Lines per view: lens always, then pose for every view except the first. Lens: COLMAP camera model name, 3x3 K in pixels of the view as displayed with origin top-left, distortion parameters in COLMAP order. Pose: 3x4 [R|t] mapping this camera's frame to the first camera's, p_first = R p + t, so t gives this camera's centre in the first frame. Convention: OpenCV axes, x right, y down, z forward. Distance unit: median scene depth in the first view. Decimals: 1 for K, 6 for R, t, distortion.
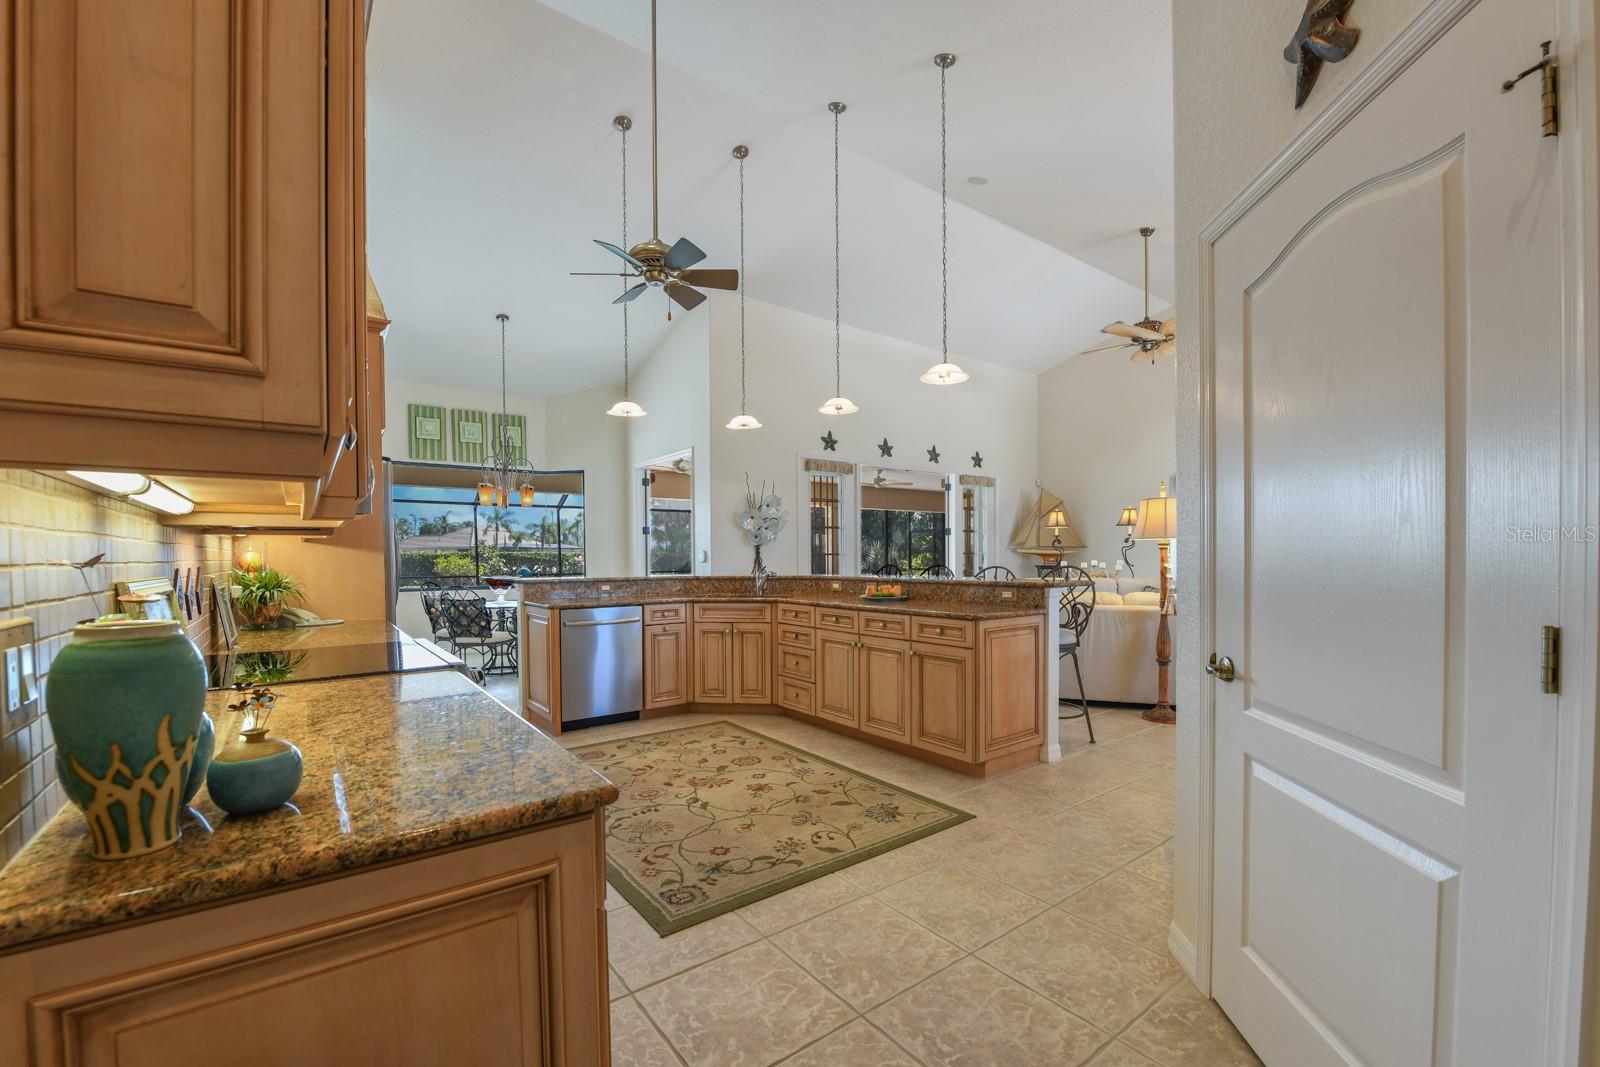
lens RADIAL K [[662.5, 0, 797.7], [0, 662.5, 556.6], [0, 0, 1]] dist [-0.016739, -0.001079]
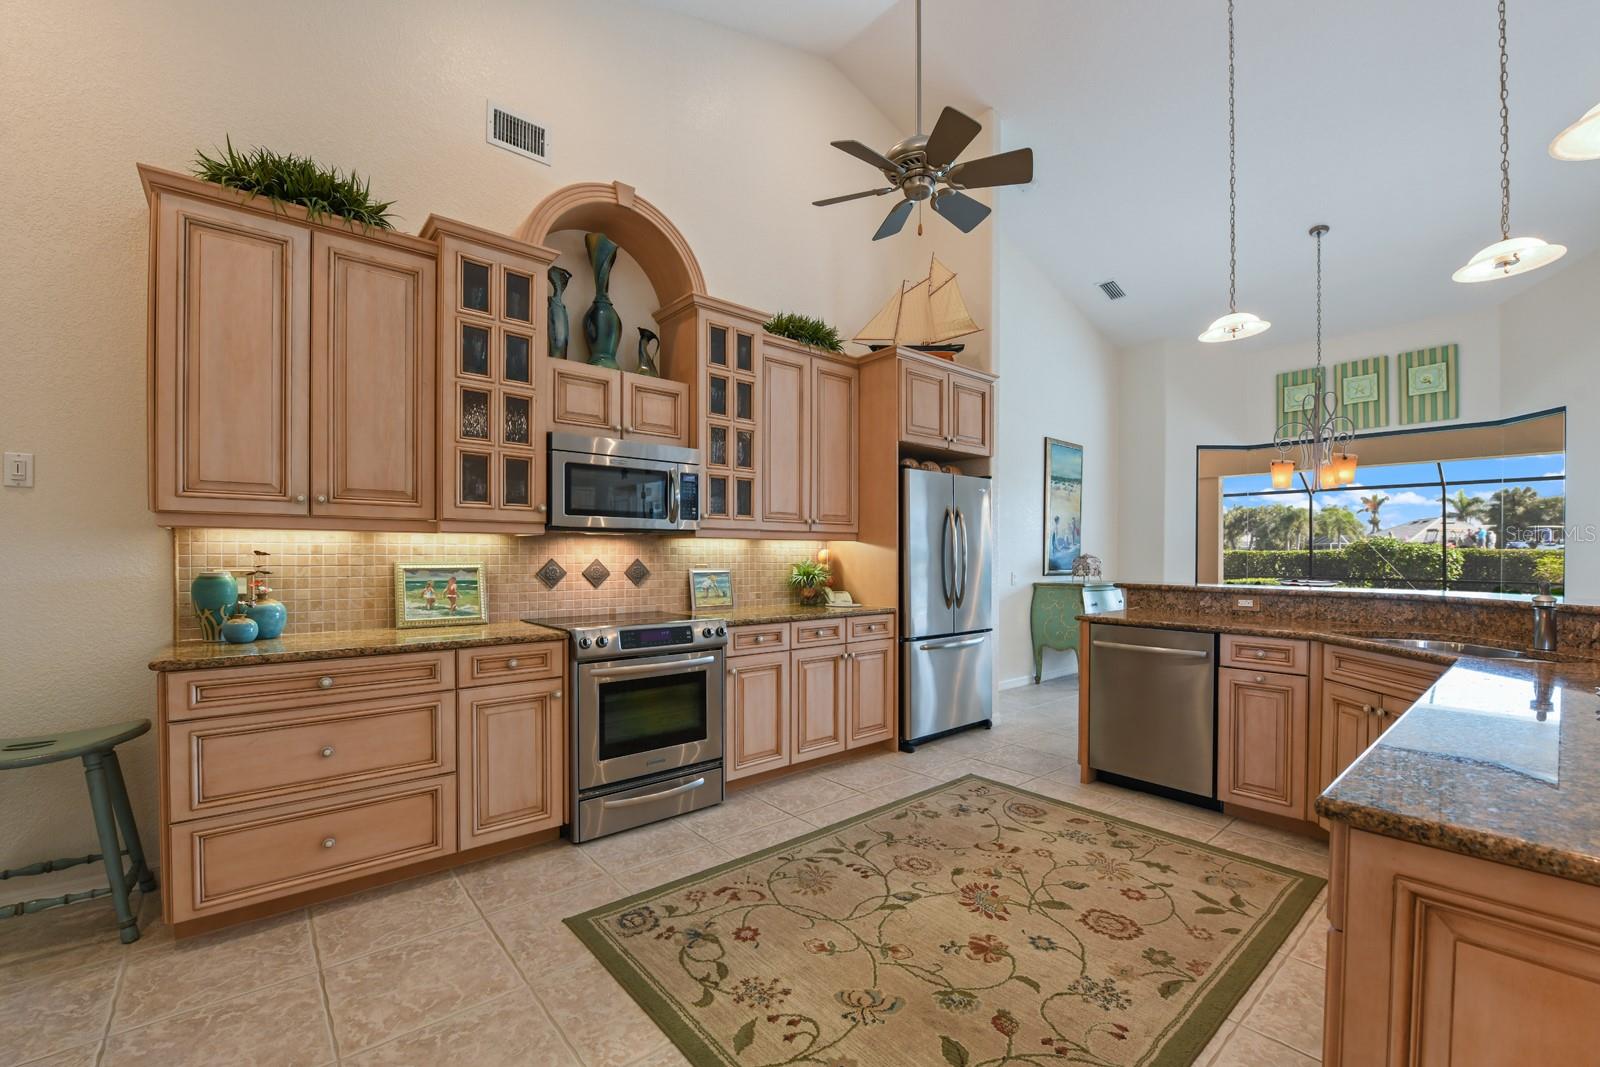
lens RADIAL K [[662.5, 0, 803.0], [0, 662.5, 554.2], [0, 0, 1]] dist [-0.016739, -0.001079]
pose [[0.057724, 0.006490, -0.998311, 0.363502], [-0.004887, 0.999969, 0.006219, -0.003894], [0.998321, 0.004520, 0.057754, 0.562515]]
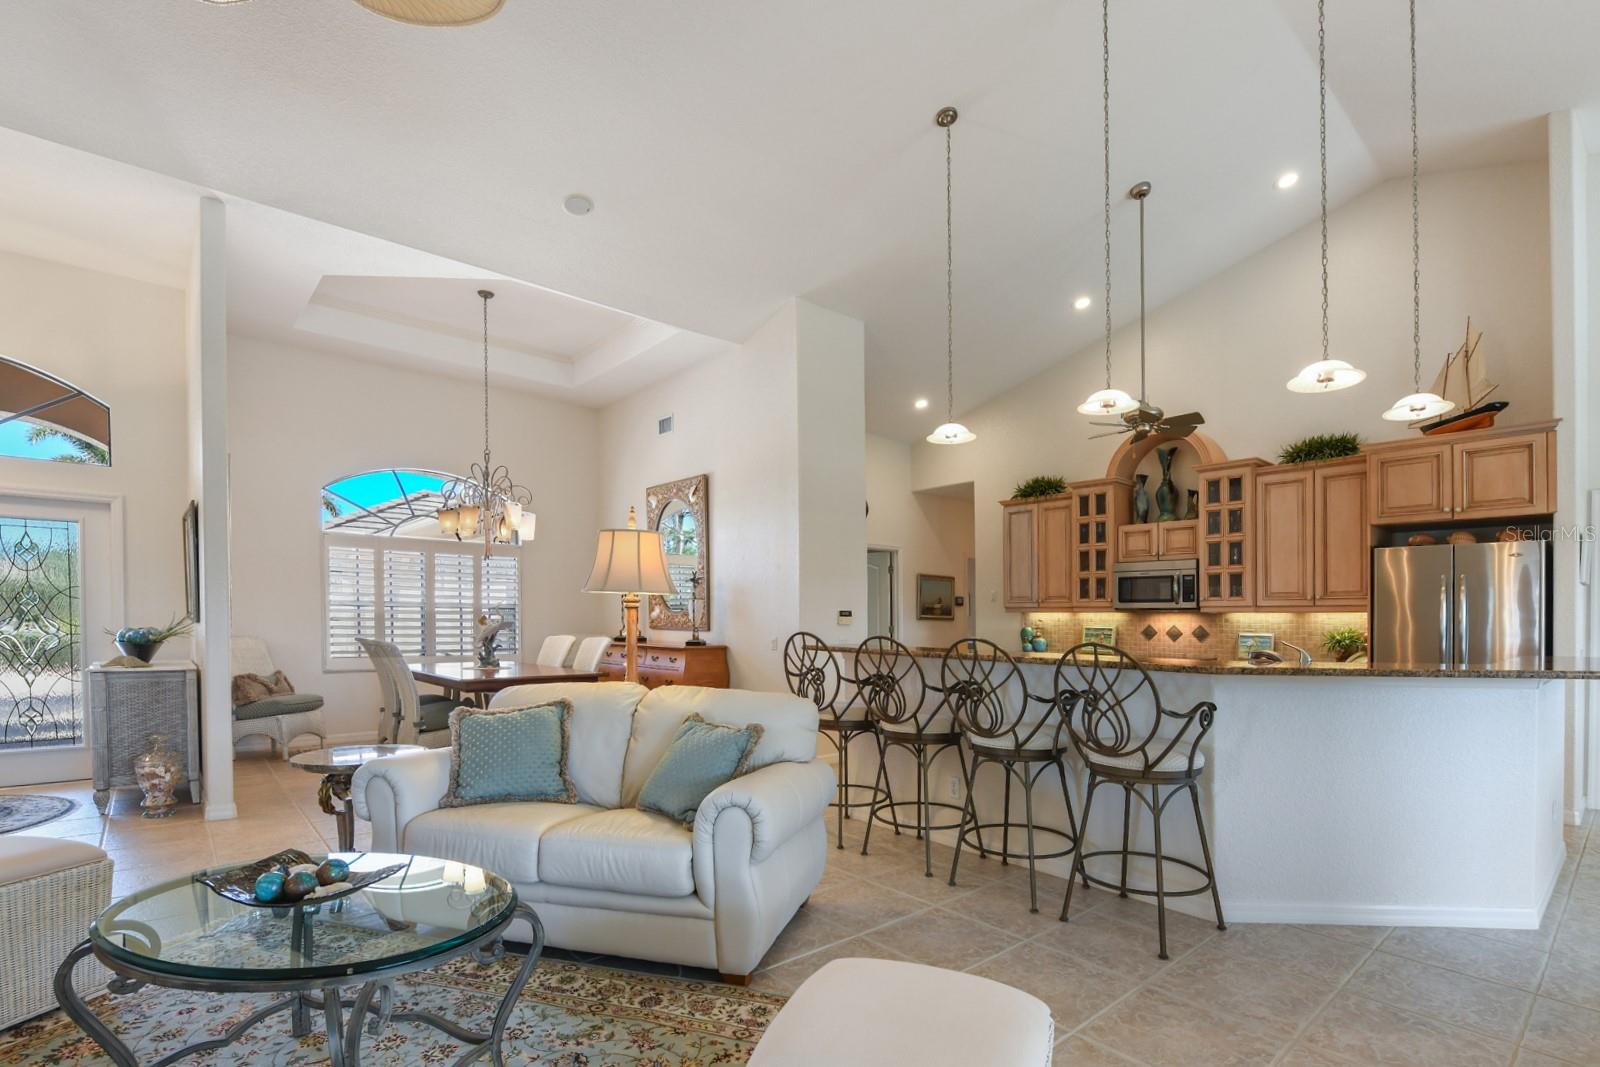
lens RADIAL K [[750.0, 0, 817.8], [0, 750.0, 595.7], [0, 0, 1]] dist [-0.016728, -0.002602]
pose [[-0.997584, -0.007724, -0.069046, 0.411386], [-0.005672, 0.999538, -0.029867, -0.002717], [0.069245, -0.029403, -0.997166, 1.742567]]
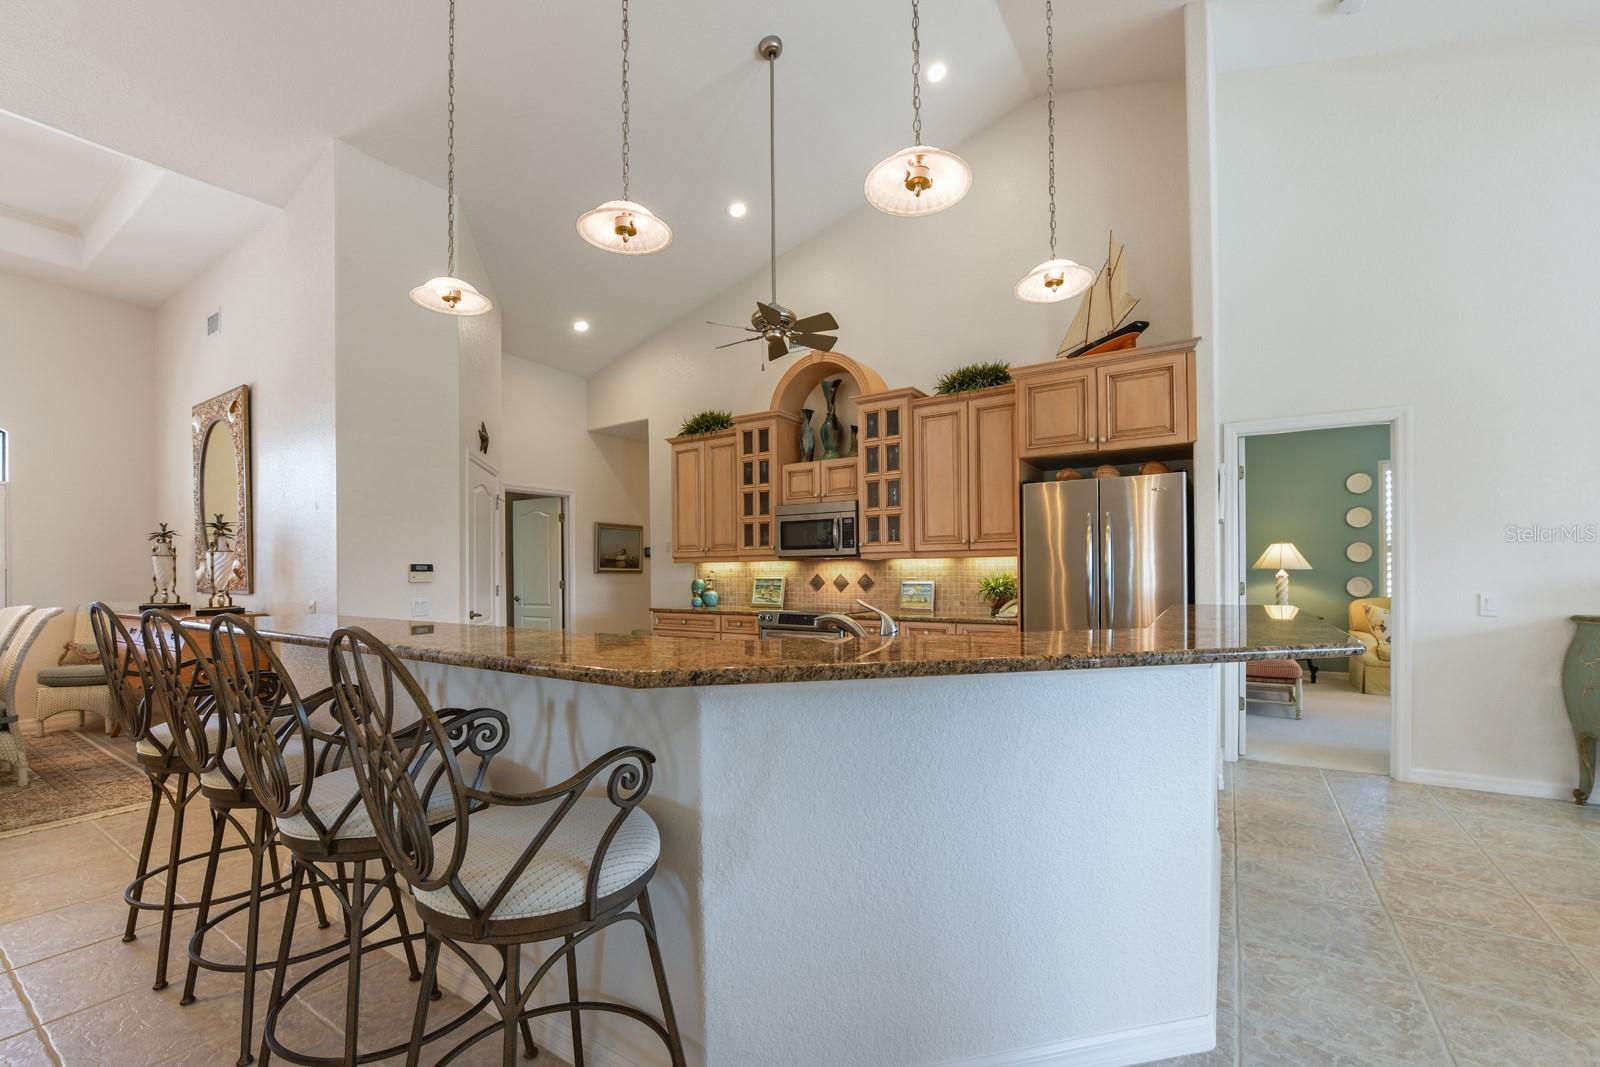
lens RADIAL K [[662.5, 0, 793.7], [0, 662.5, 552.6], [0, 0, 1]] dist [-0.016739, -0.001079]
pose [[-0.942460, 0.004743, -0.334284, 0.102661], [0.014194, 0.999565, -0.025834, -0.001492], [0.334016, -0.029093, -0.942118, 1.435601]]
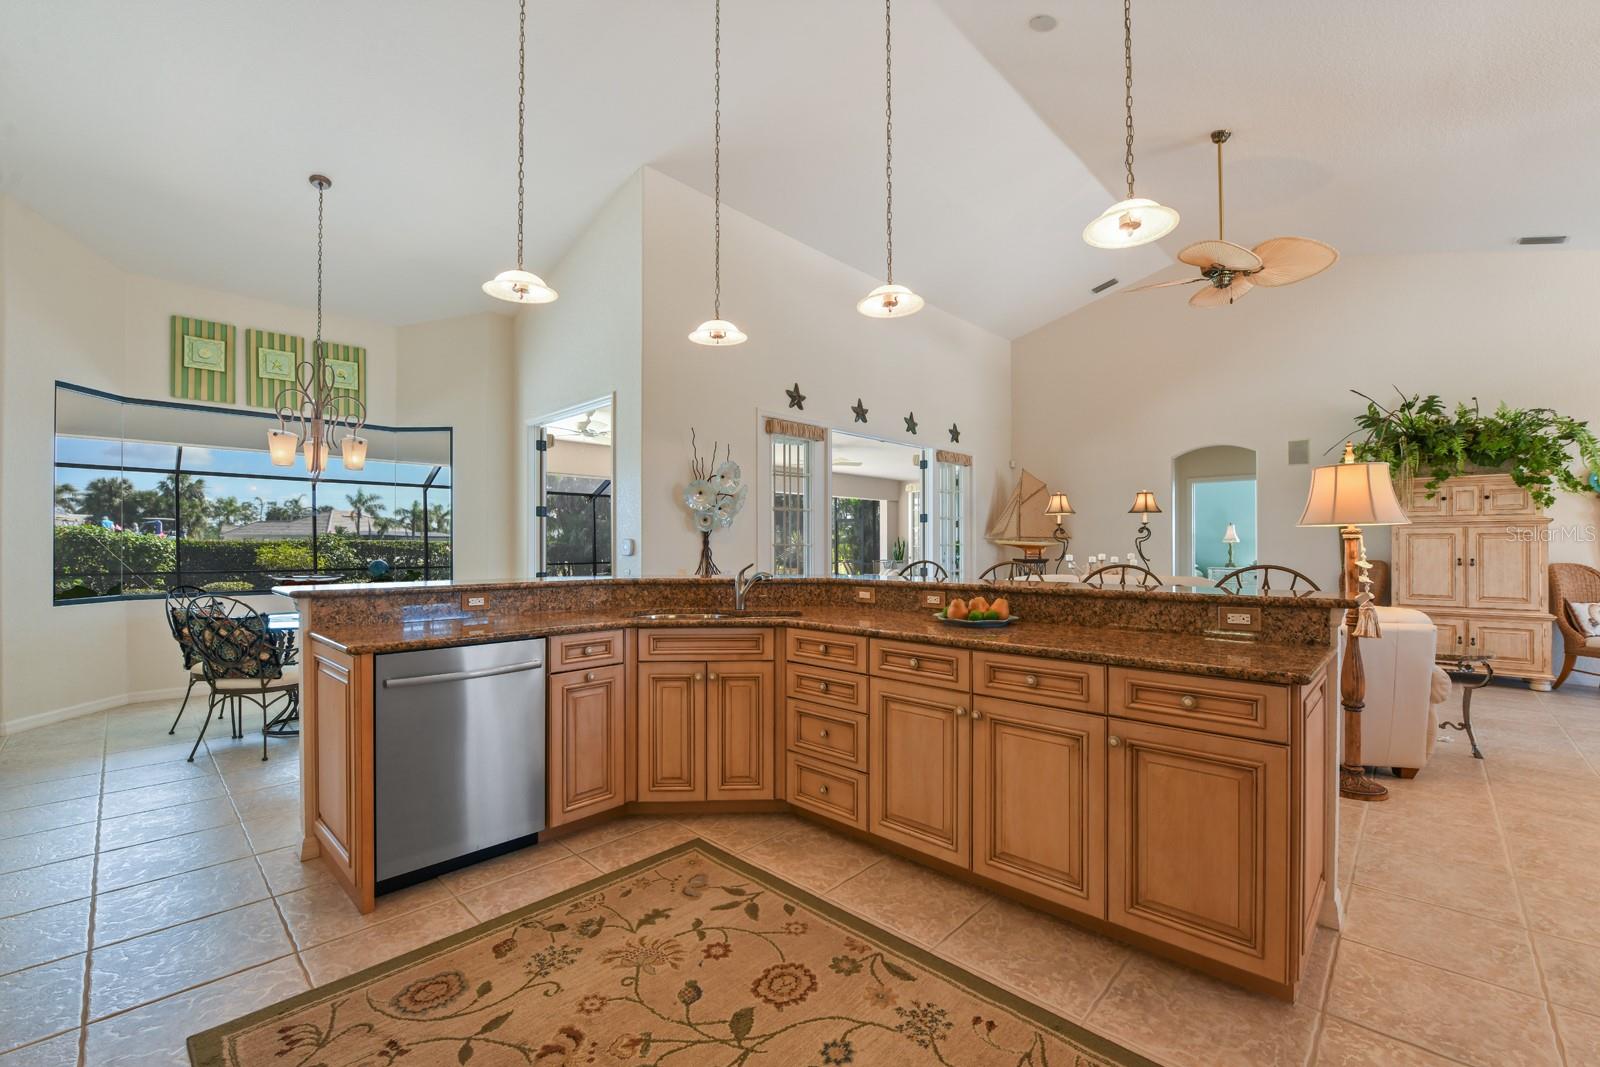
lens RADIAL K [[662.5, 0, 800.8], [0, 662.5, 533.9], [0, 0, 1]] dist [-0.016739, -0.001079]
pose [[0.986906, 0.007865, 0.161108, -0.114452], [-0.004583, 0.999775, -0.020731, -0.000876], [-0.161234, 0.019721, 0.986719, 0.421926]]
